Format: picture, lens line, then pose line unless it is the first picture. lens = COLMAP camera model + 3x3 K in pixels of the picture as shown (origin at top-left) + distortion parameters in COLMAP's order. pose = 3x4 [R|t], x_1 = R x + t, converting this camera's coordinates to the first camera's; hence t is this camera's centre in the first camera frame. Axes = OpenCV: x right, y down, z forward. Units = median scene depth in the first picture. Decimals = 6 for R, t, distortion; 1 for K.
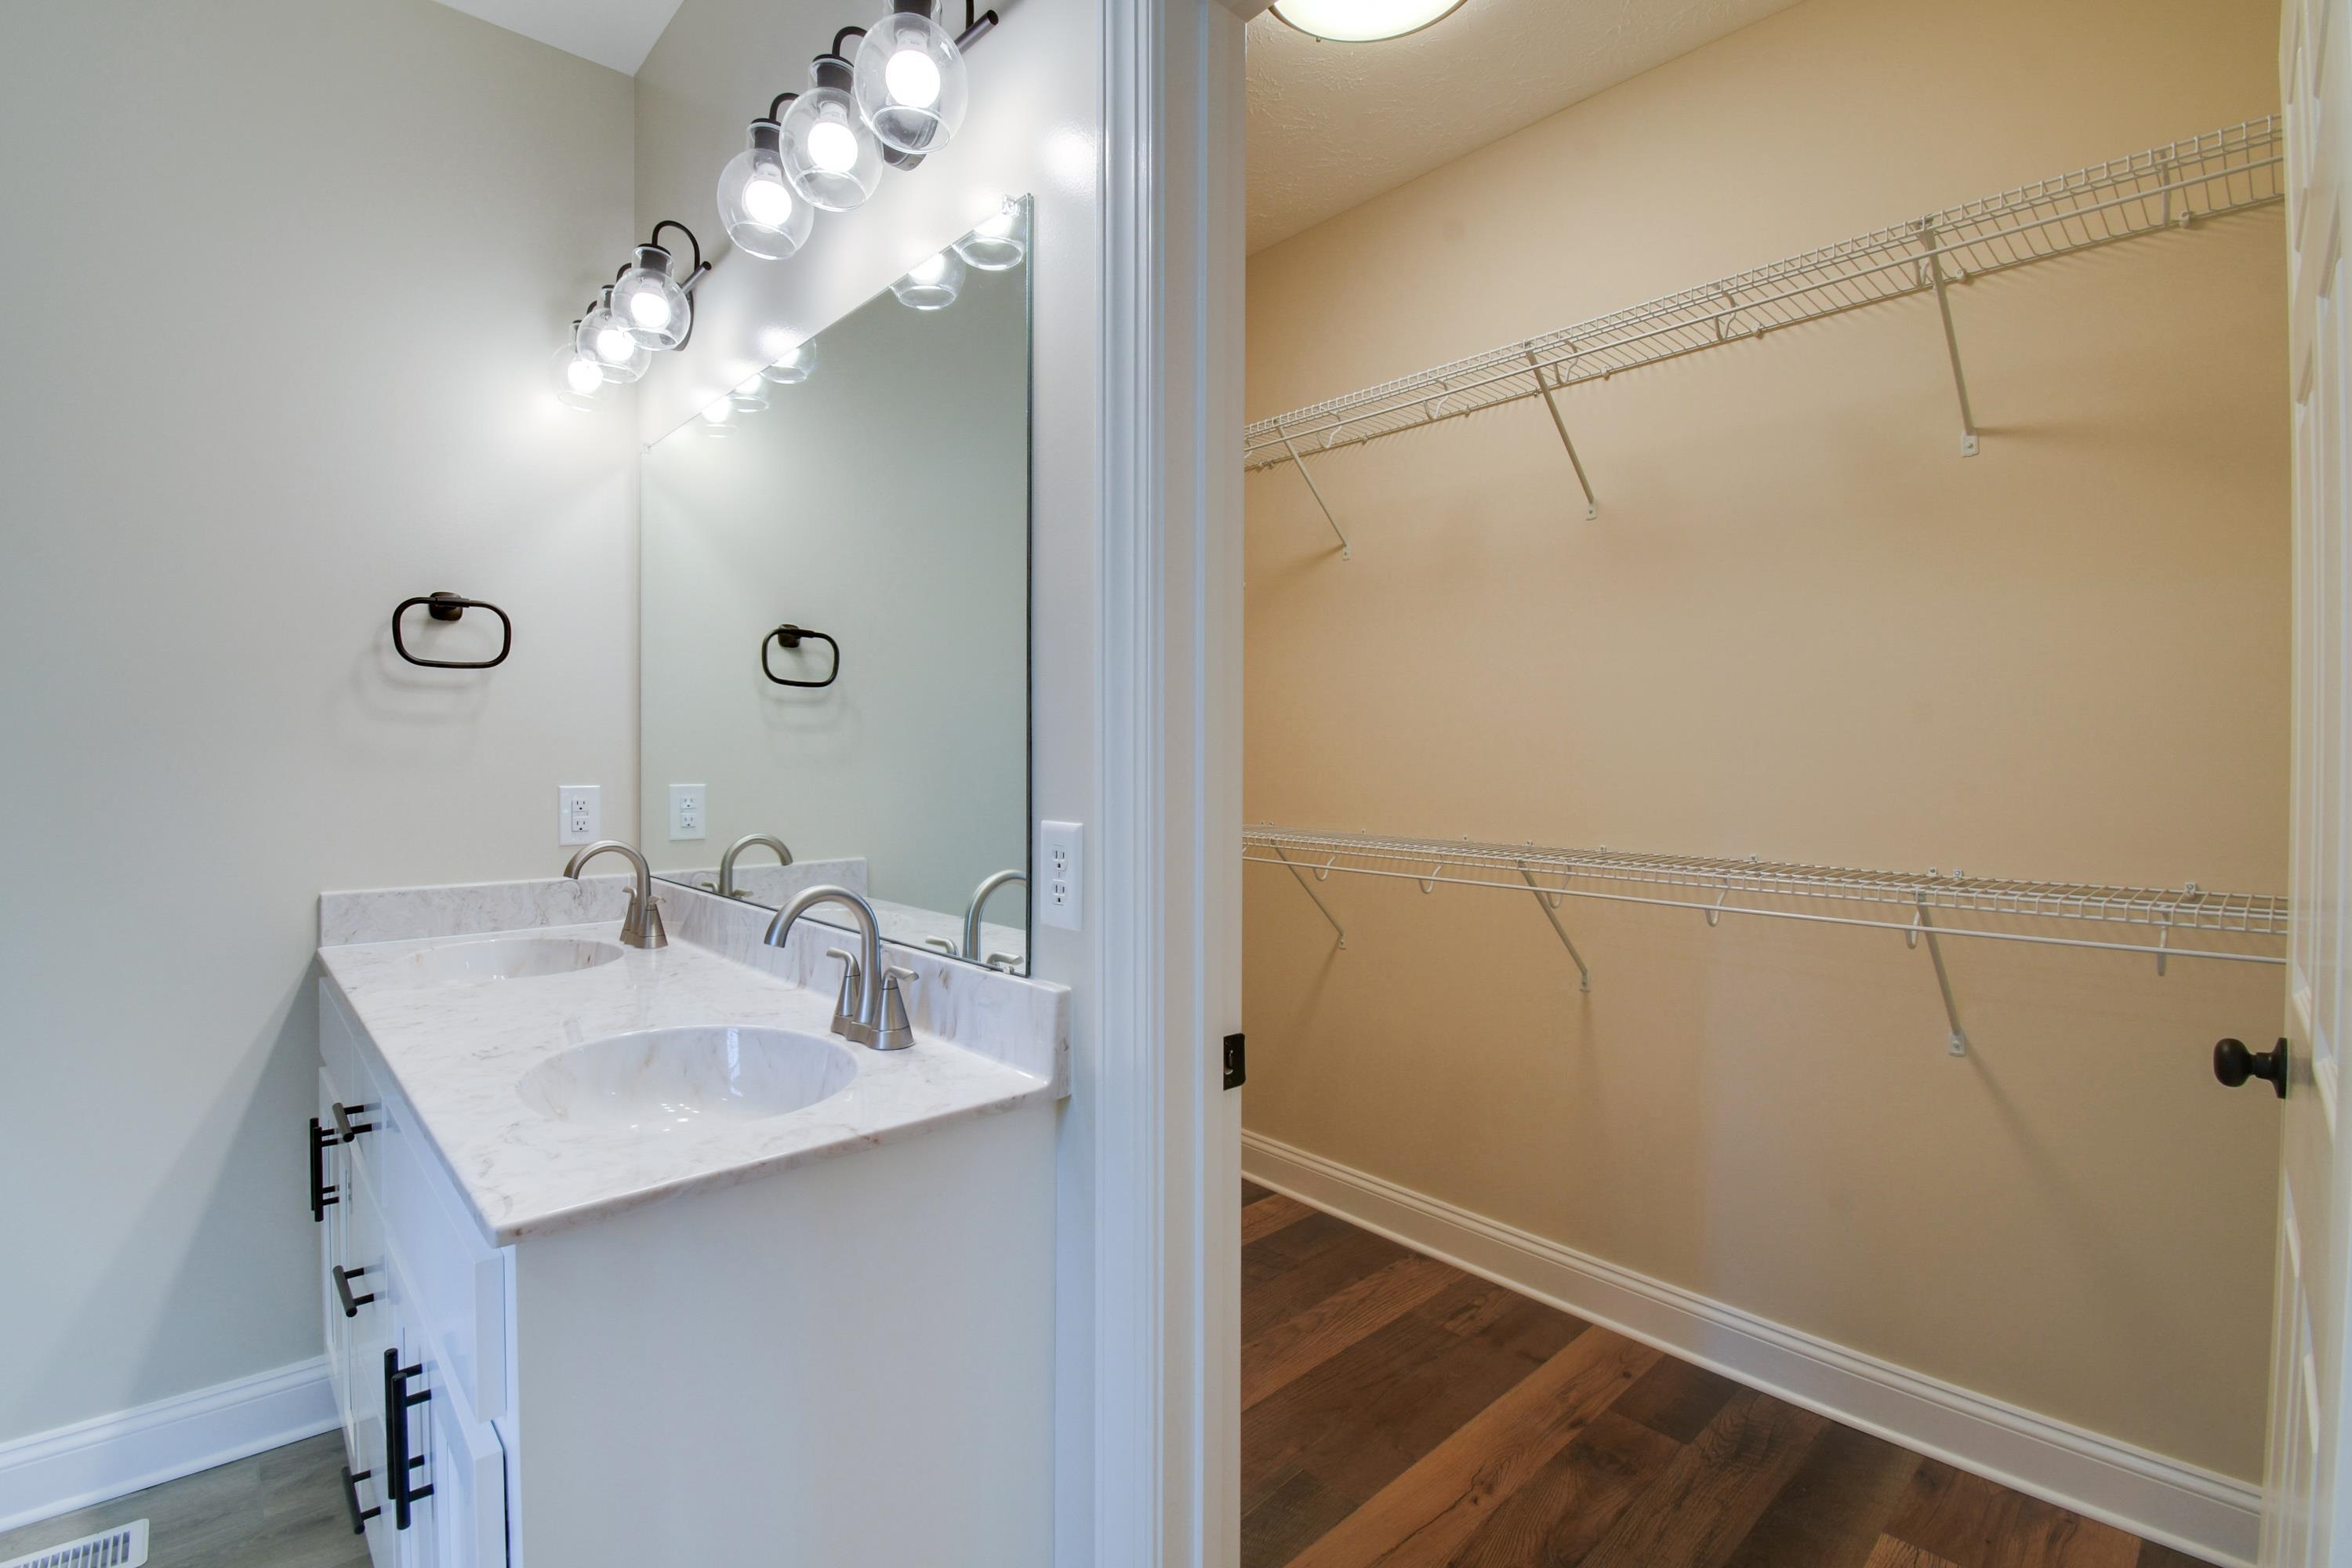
lens RADIAL K [[1056.4, 0, 1151.2], [0, 1056.4, 773.8], [0, 0, 1]] dist [0.001479, -0.014461]
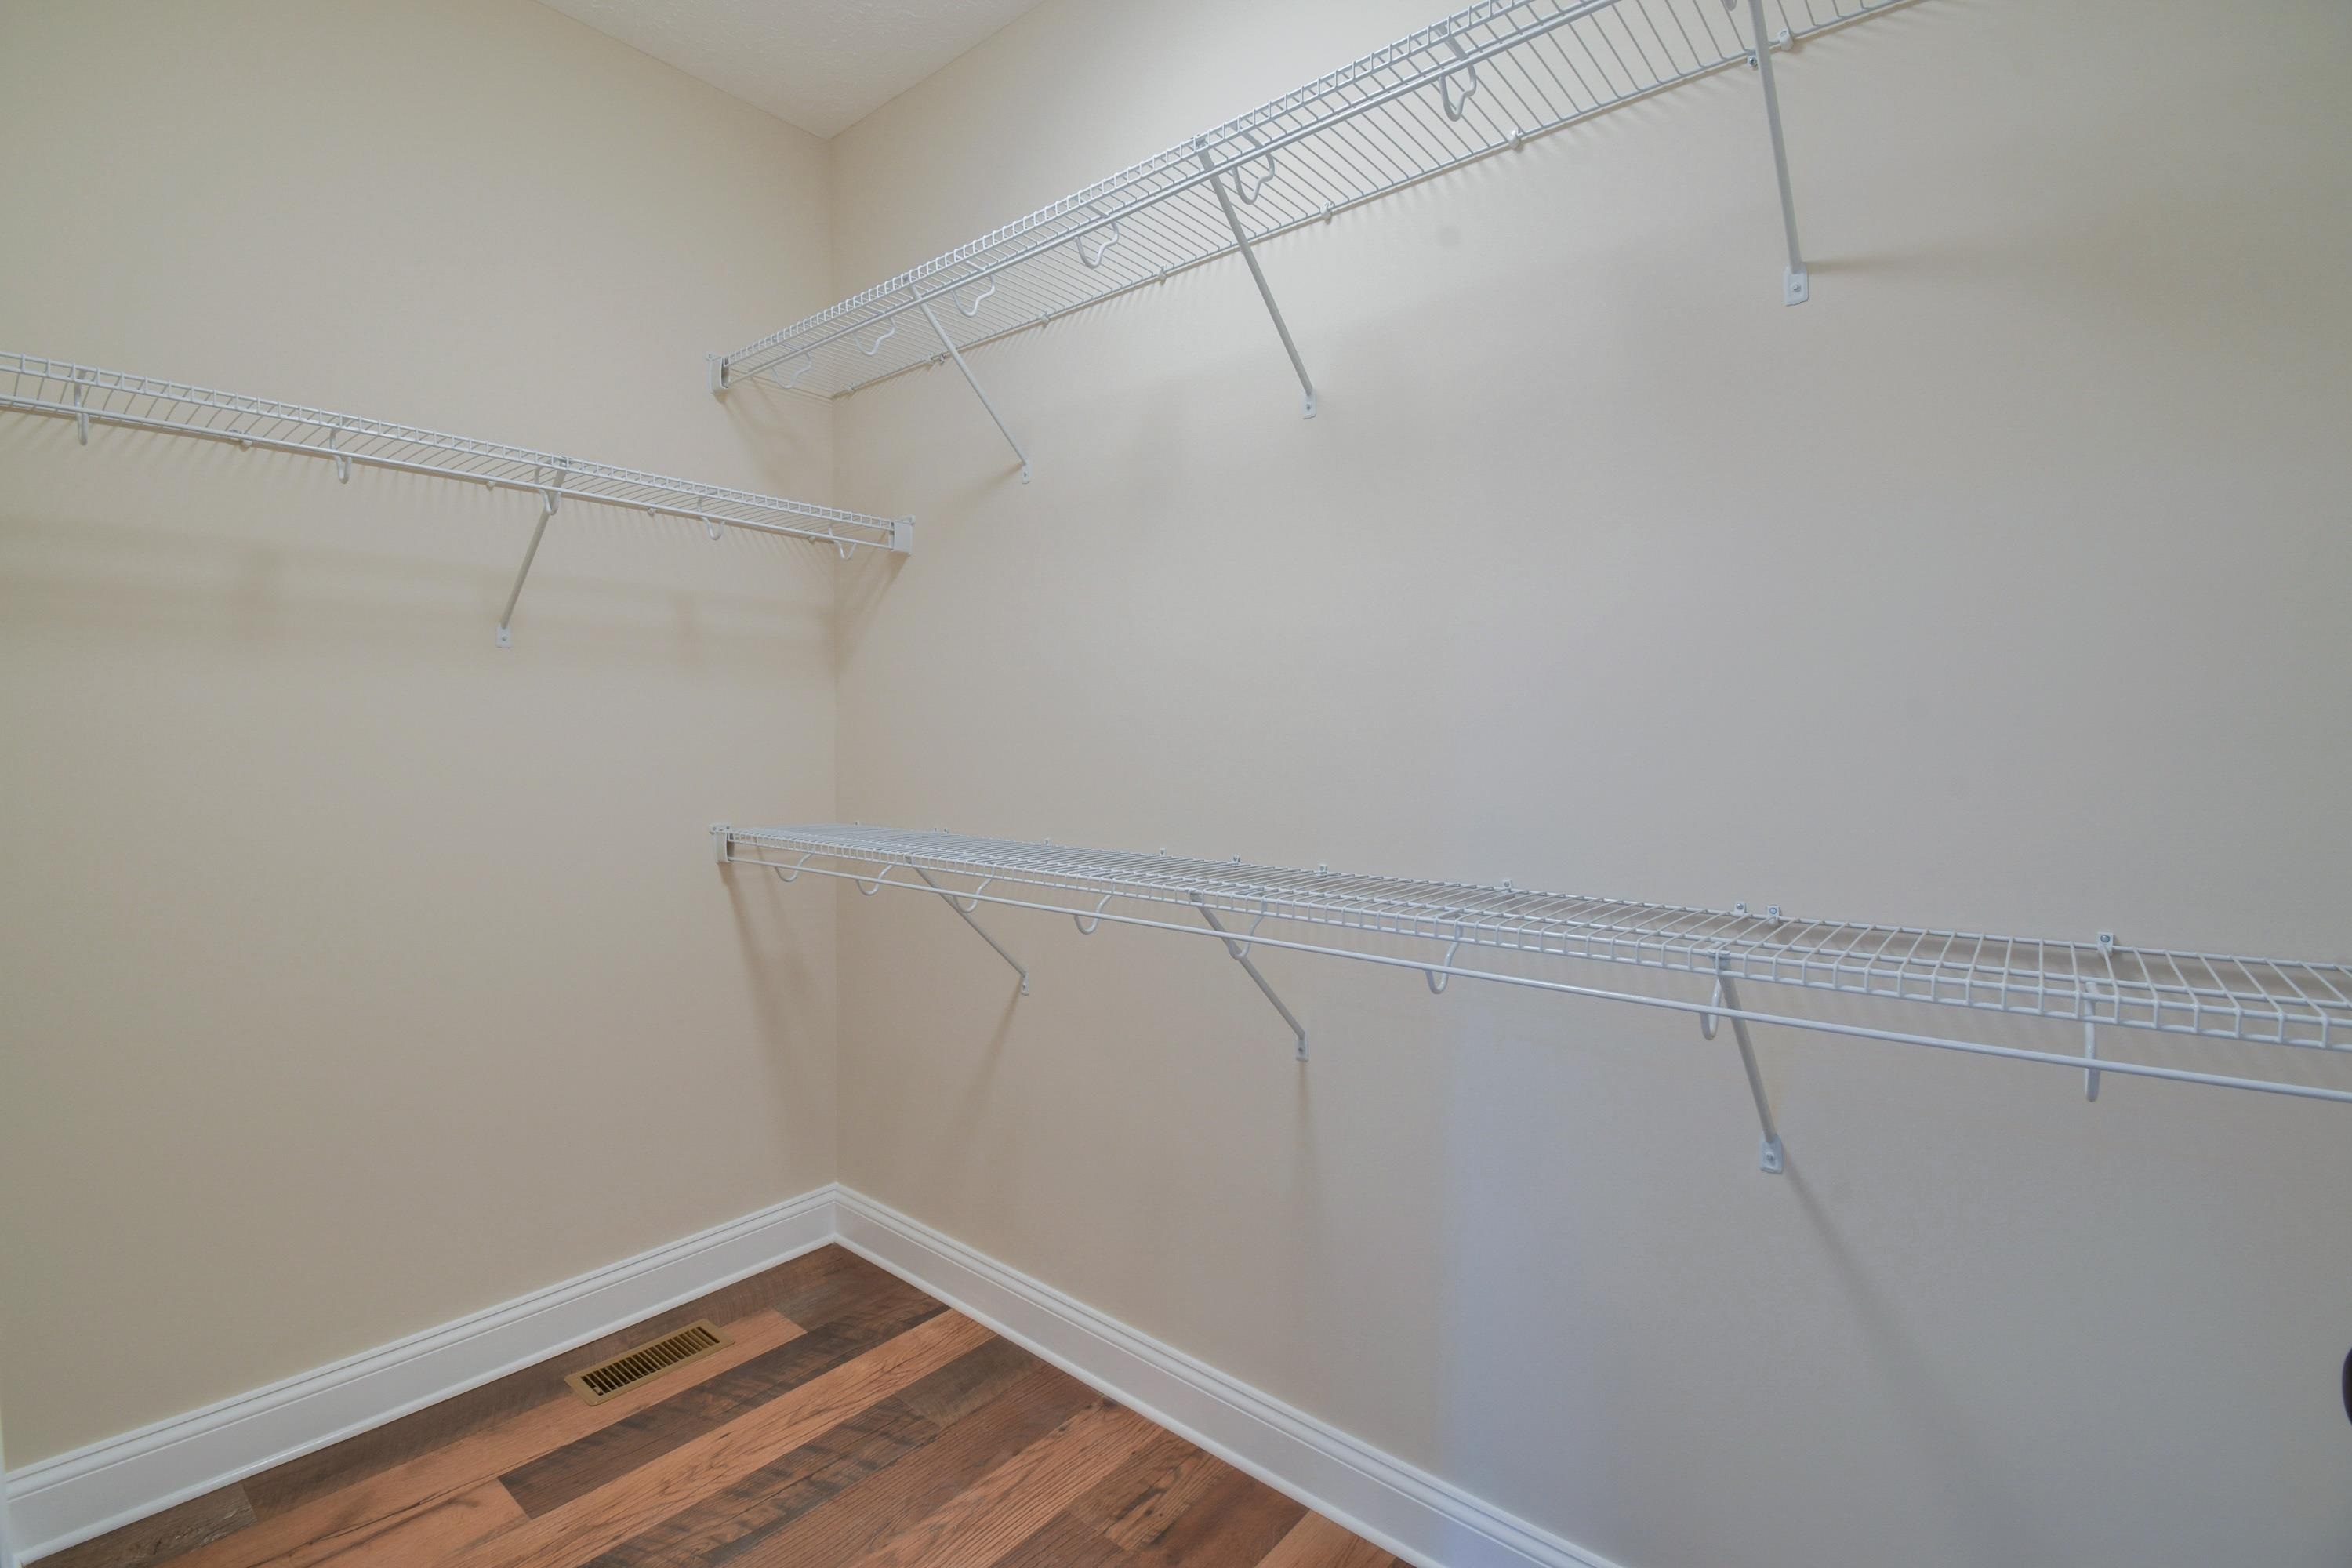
lens RADIAL K [[1056.4, 0, 1145.2], [0, 1056.4, 779.3], [0, 0, 1]] dist [0.001479, -0.014461]
pose [[0.991809, -0.004057, 0.127665, 0.169433], [0.001727, 0.999830, 0.018359, -0.004032], [-0.127717, -0.017988, 0.991647, 0.231289]]
